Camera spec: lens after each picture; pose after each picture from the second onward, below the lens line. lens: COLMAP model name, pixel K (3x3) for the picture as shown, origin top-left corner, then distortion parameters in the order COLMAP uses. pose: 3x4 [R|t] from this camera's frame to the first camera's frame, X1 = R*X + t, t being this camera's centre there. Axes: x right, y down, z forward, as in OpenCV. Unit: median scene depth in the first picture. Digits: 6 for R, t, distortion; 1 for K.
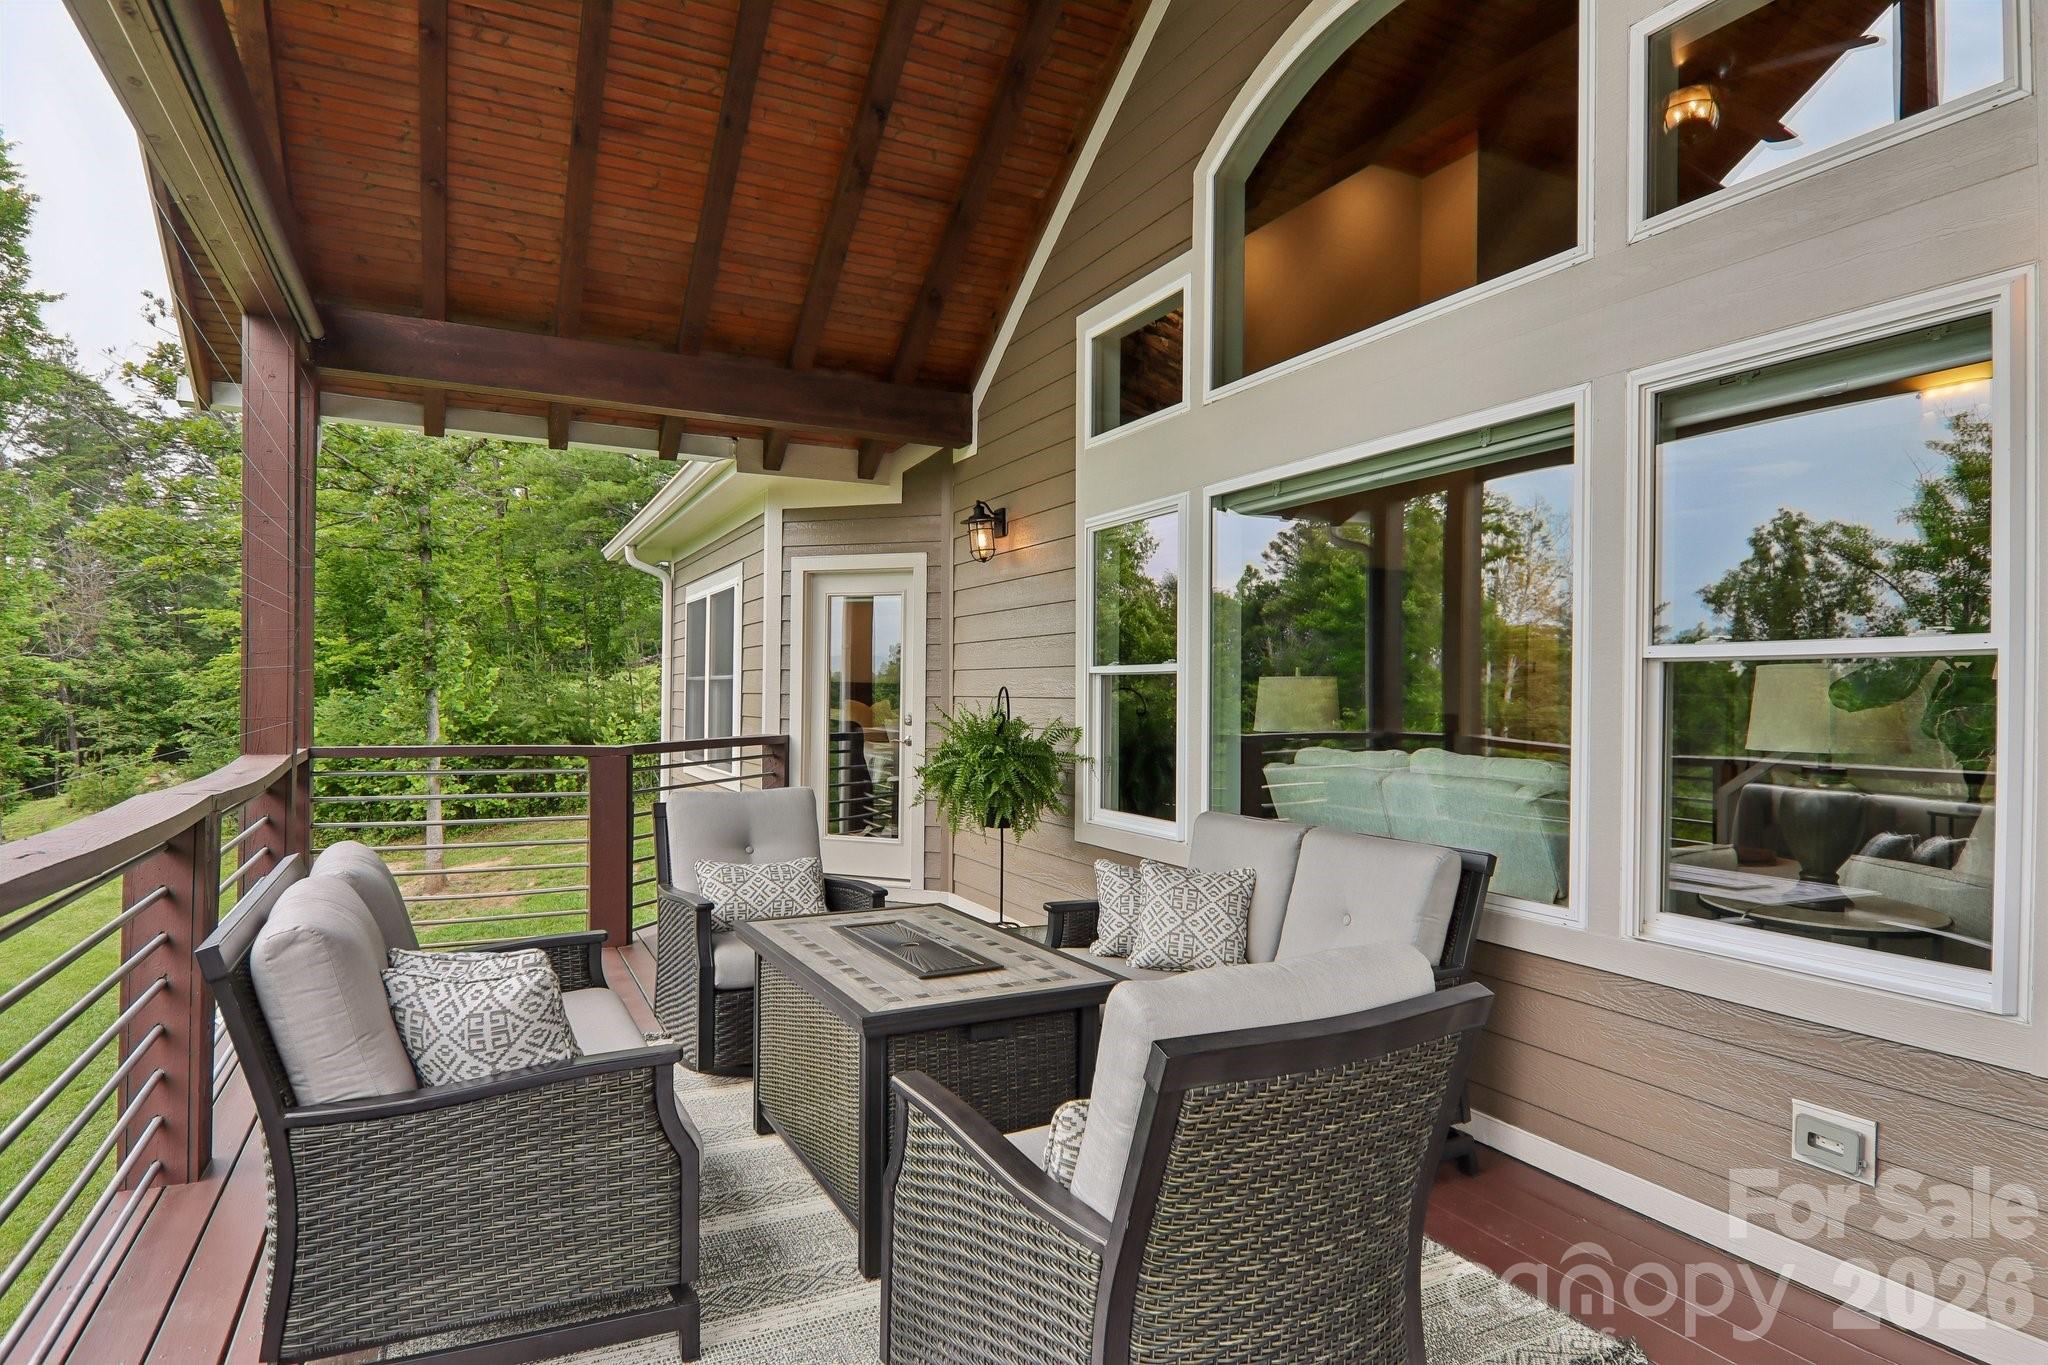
lens RADIAL K [[1137.7, 0, 1027.2], [0, 1137.7, 696.2], [0, 0, 1]] dist [0.032895, -0.011714]
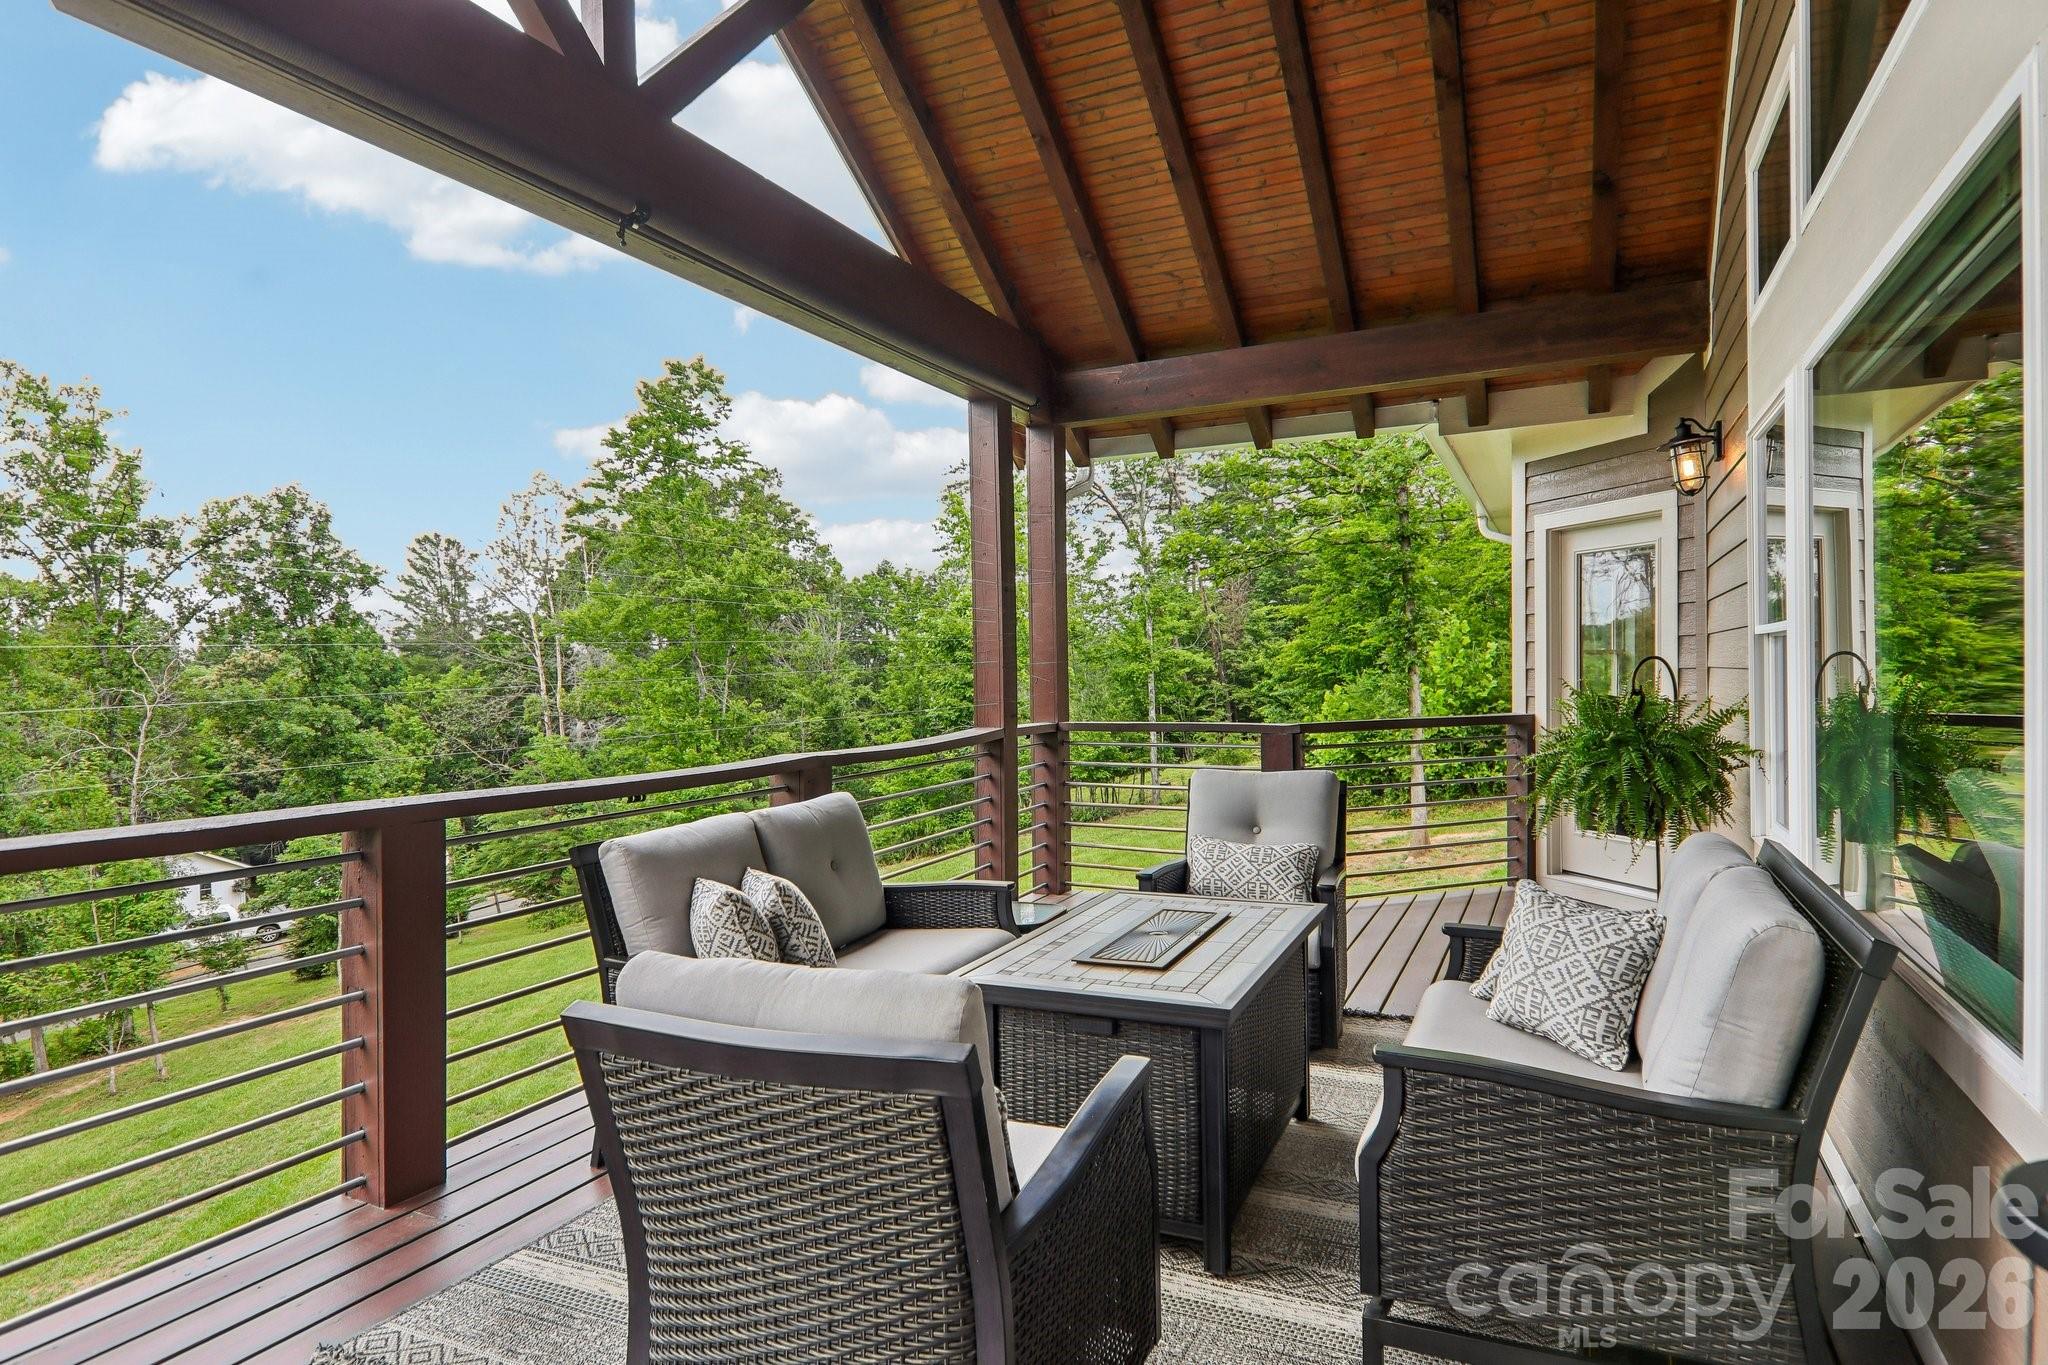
lens RADIAL K [[1137.7, 0, 1023.0], [0, 1137.7, 693.9], [0, 0, 1]] dist [0.032895, -0.011714]
pose [[0.626083, -0.006923, -0.779726, 0.242019], [0.023398, 0.999677, 0.009912, -0.000619], [0.779405, -0.024449, 0.626043, 0.123655]]
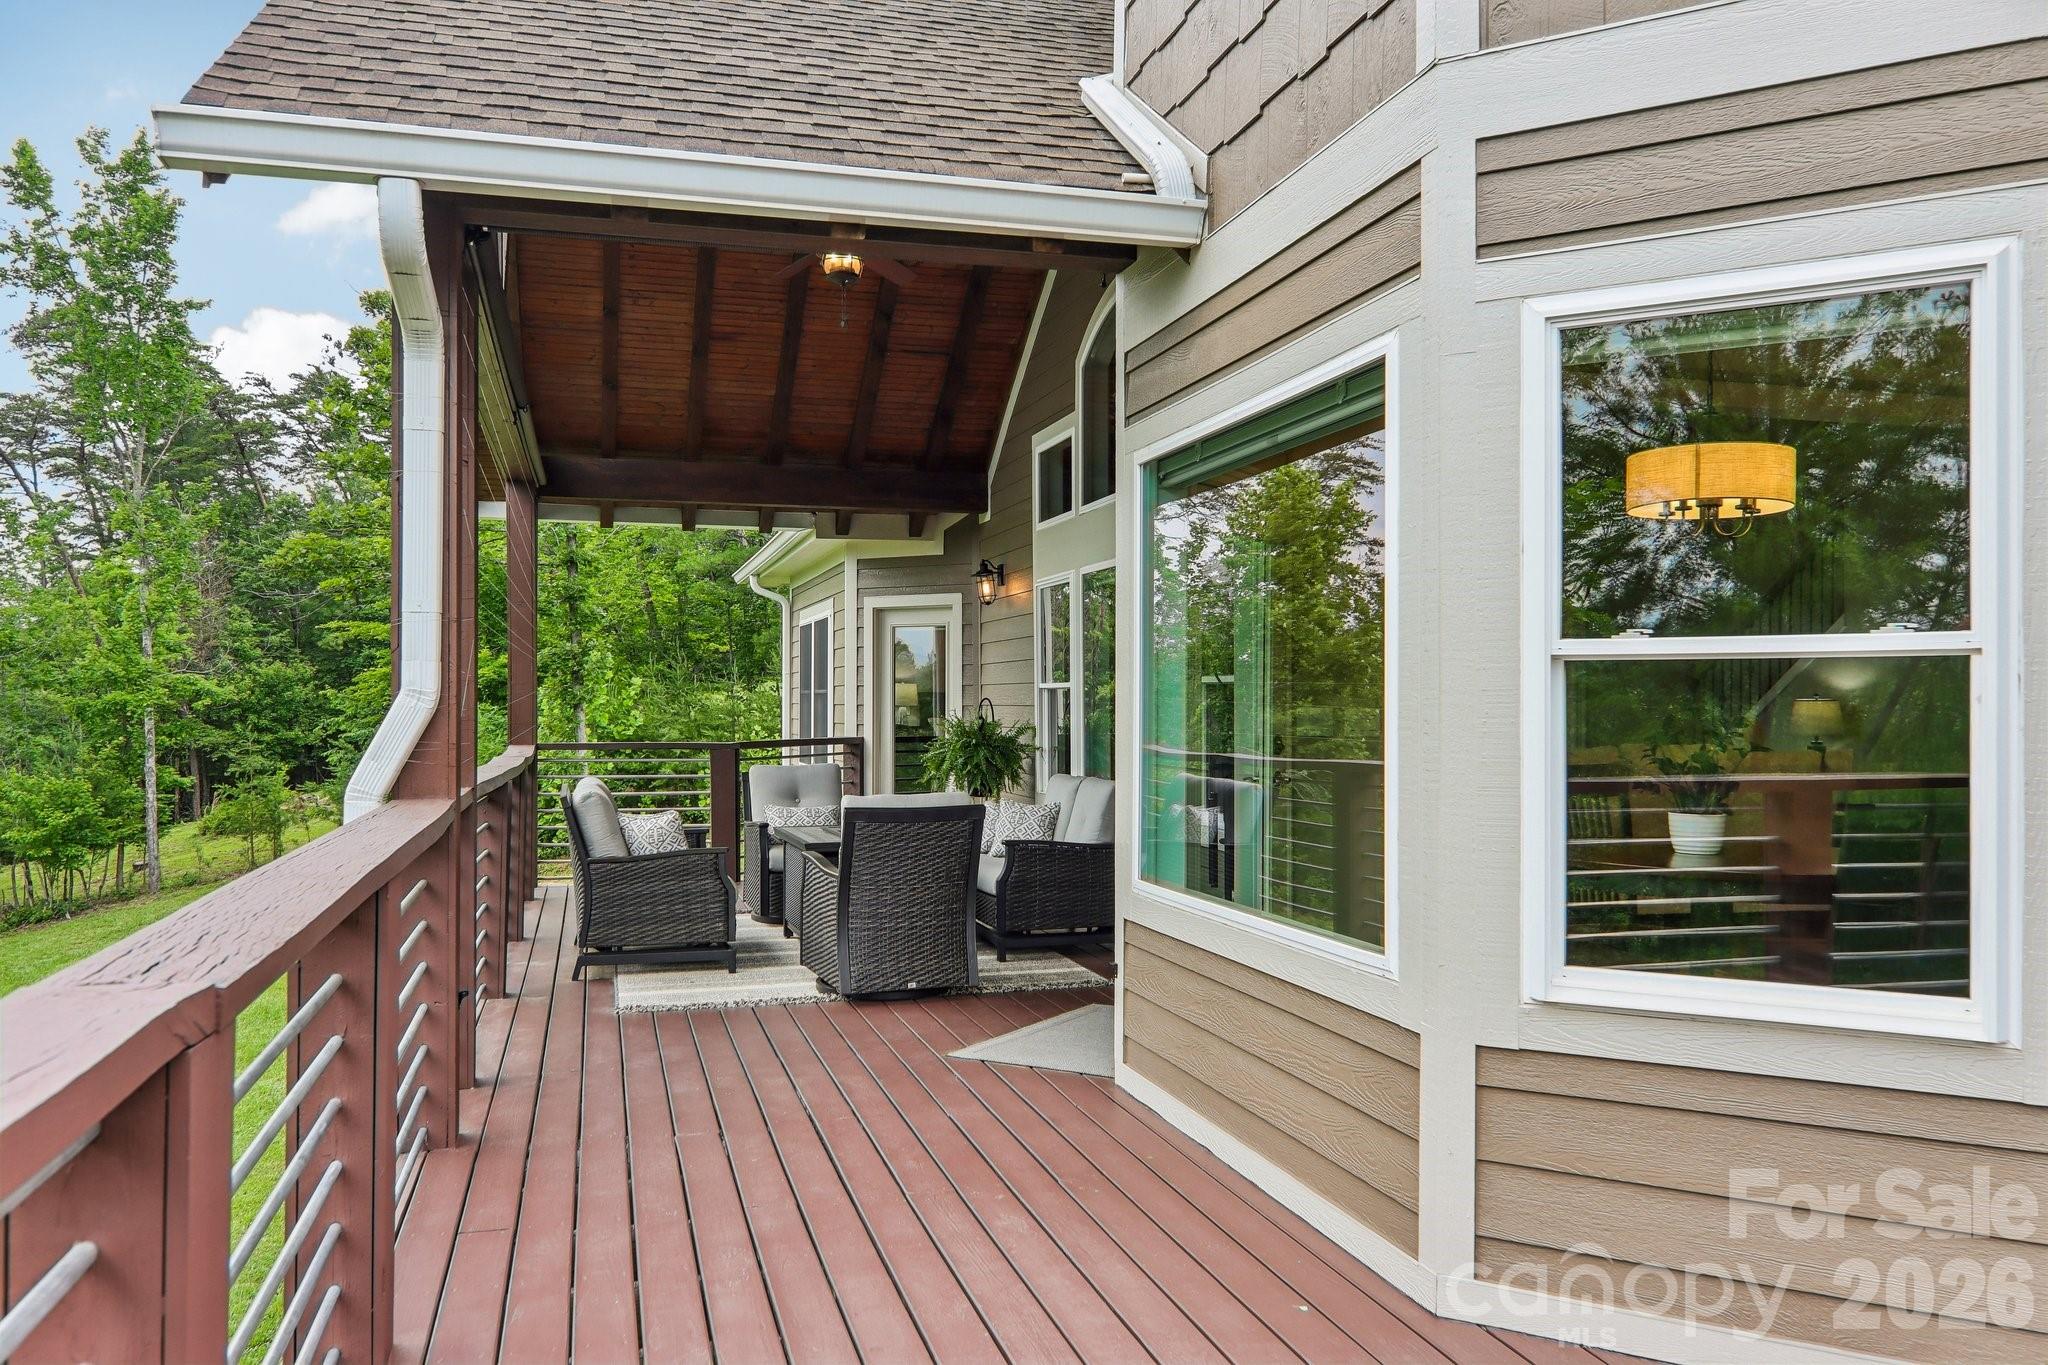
lens RADIAL K [[1503.1, 0, 1008.3], [0, 1503.1, 693.3], [0, 0, 1]] dist [0.148725, 0.006448]
pose [[0.981491, -0.011999, -0.191133, 0.271777], [0.010557, 0.999908, -0.008558, 0.001614], [0.191218, 0.006382, 0.981527, -0.619045]]
